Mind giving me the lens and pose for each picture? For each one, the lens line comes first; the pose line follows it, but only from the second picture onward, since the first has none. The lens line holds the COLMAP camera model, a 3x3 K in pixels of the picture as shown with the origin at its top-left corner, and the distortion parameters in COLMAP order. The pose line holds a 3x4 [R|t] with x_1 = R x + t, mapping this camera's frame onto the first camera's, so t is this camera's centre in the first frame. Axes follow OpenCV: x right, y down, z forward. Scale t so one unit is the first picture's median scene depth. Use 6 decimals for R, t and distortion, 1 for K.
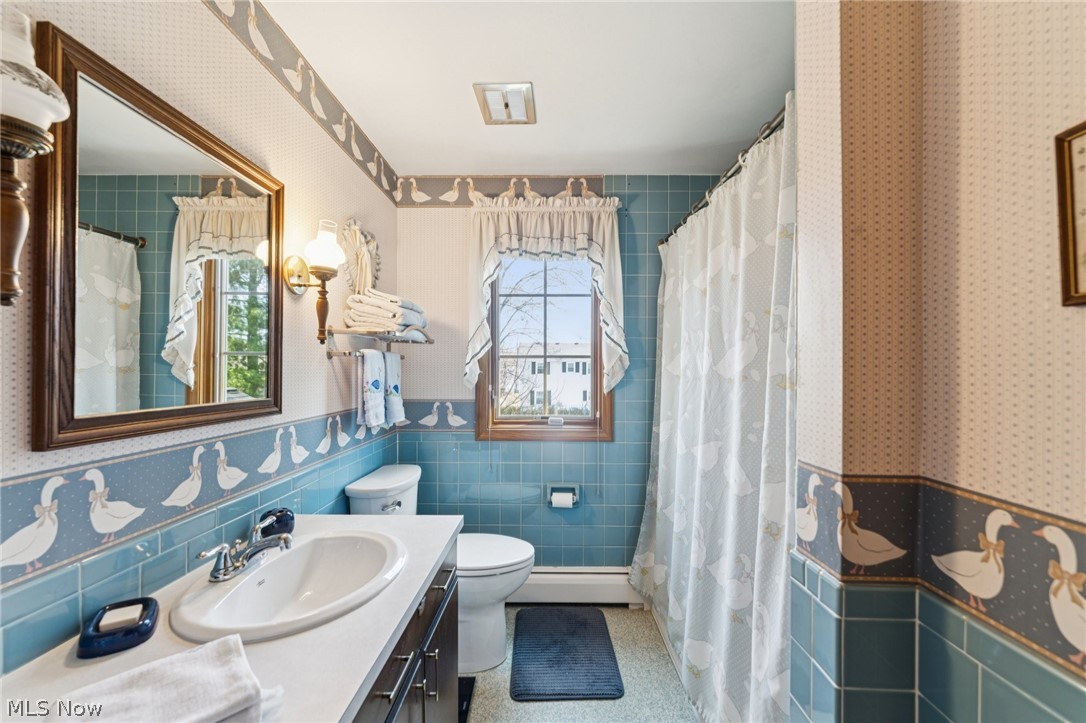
lens RADIAL K [[437.6, 0, 547.6], [0, 437.6, 372.2], [0, 0, 1]] dist [-0.001821, -0.000372]
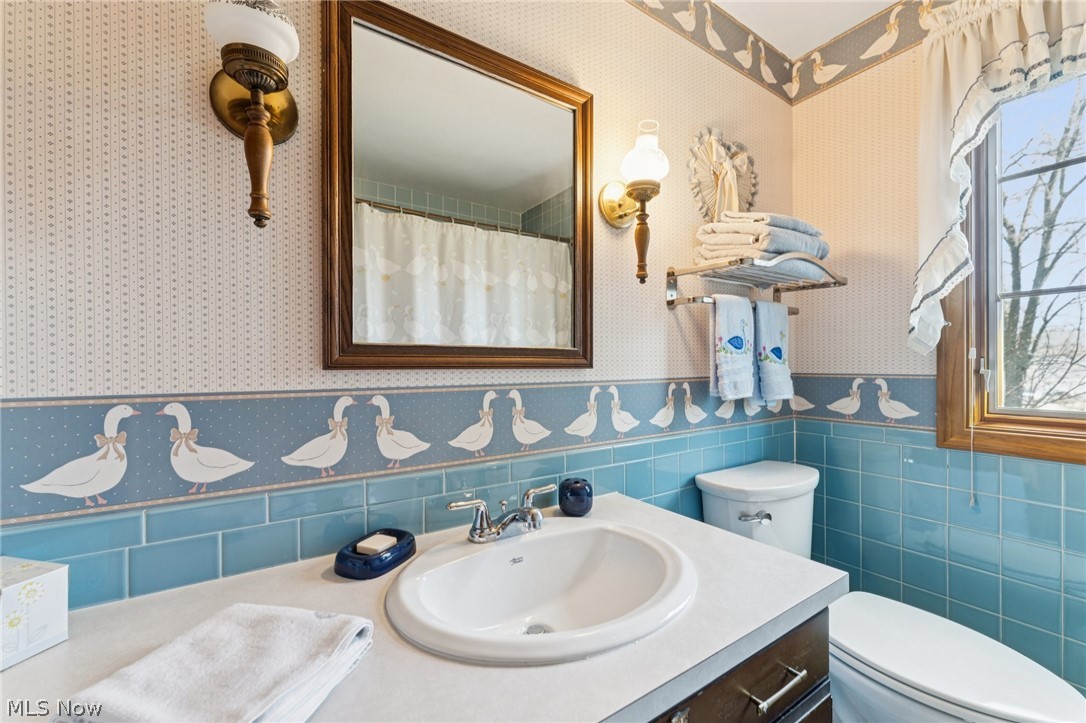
lens RADIAL K [[434.0, 0, 540.7], [0, 434.0, 367.0], [0, 0, 1]] dist [-0.000410, -0.000165]
pose [[0.553982, -0.002869, -0.832524, 0.024292], [0.000027, 0.999994, -0.003428, 0.070344], [0.832529, 0.001877, 0.553978, 0.333385]]
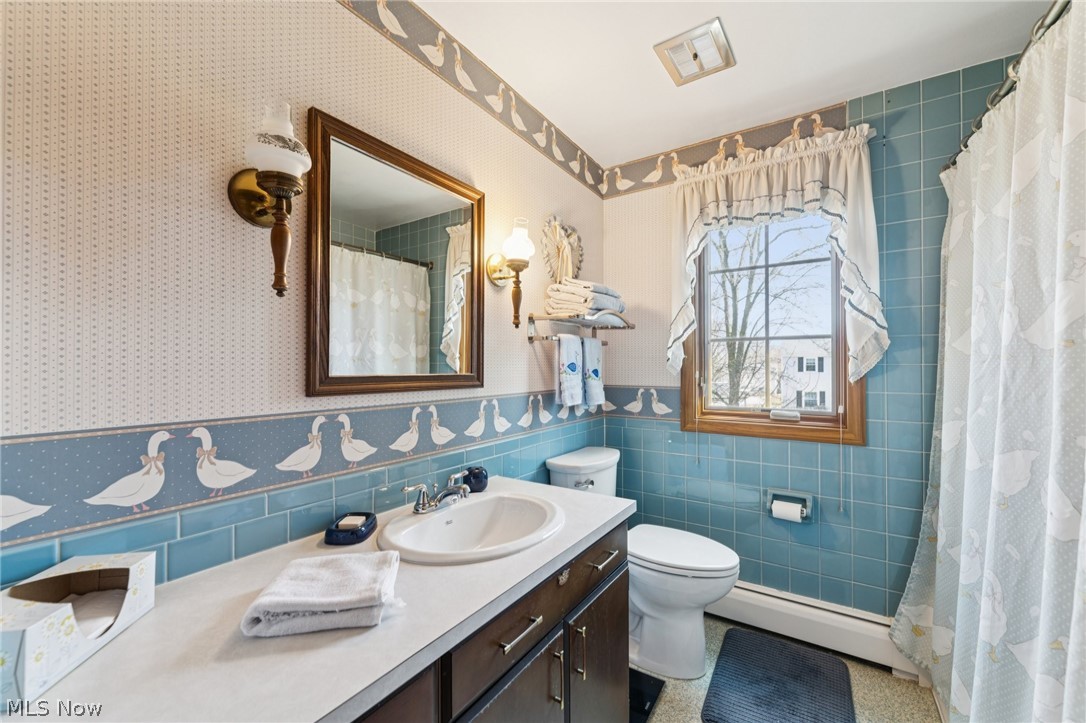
lens RADIAL K [[434.0, 0, 540.7], [0, 434.0, 367.0], [0, 0, 1]] dist [-0.000410, -0.000165]
pose [[0.835953, -0.004038, -0.548786, 0.120509], [-0.000397, 0.999968, -0.007962, 0.036005], [0.548801, 0.006873, 0.835925, 0.077793]]
